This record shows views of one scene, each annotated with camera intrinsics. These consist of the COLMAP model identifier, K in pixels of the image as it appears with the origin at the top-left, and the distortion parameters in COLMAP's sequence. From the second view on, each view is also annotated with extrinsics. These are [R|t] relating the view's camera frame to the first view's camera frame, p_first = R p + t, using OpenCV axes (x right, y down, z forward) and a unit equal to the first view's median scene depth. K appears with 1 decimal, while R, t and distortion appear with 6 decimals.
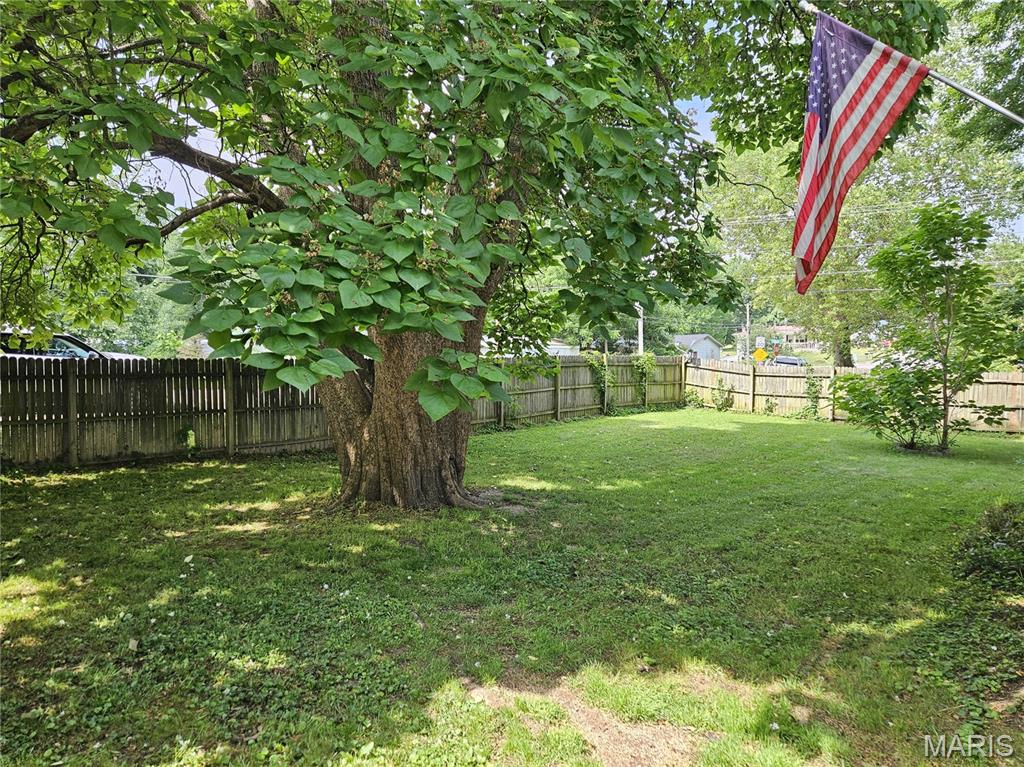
lens RADIAL K [[675.0, 0, 512.0], [0, 675.0, 383.5], [0, 0, 1]] dist [0.079355, -0.064003]
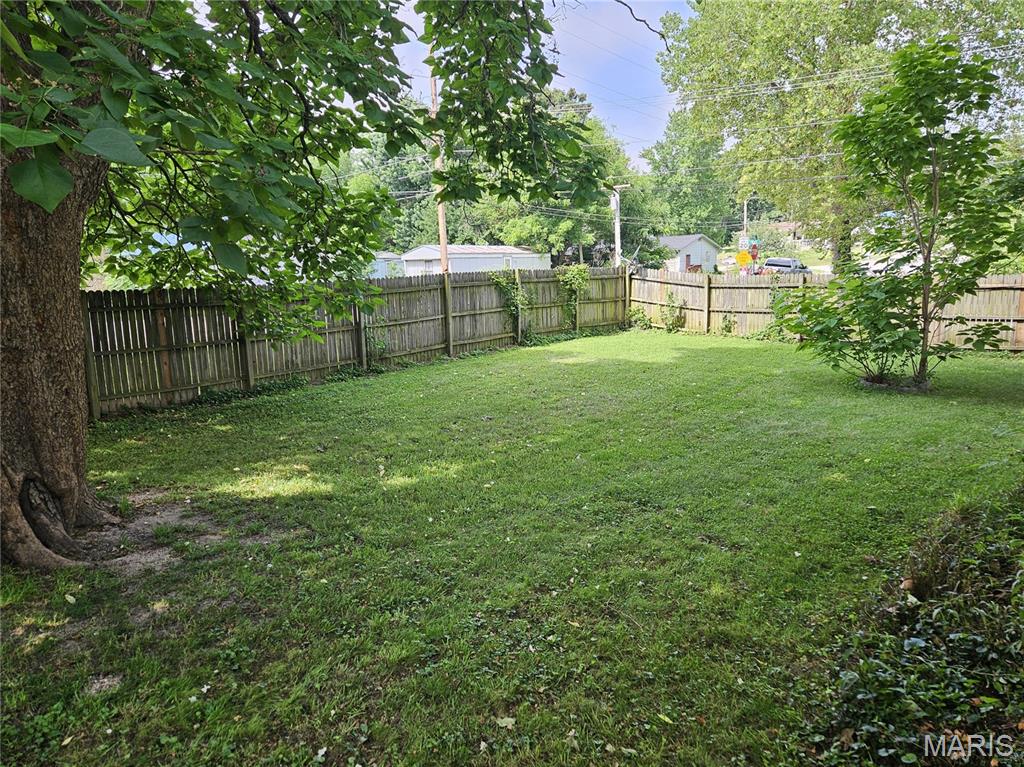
lens RADIAL K [[714.3, 0, 512.0], [0, 714.3, 383.5], [0, 0, 1]] dist [0.073282, -0.061030]
pose [[0.999409, -0.034344, 0.001378, 0.123838], [0.033911, 0.991748, 0.123638, -0.013433], [-0.005613, -0.123518, 0.992326, 0.145380]]
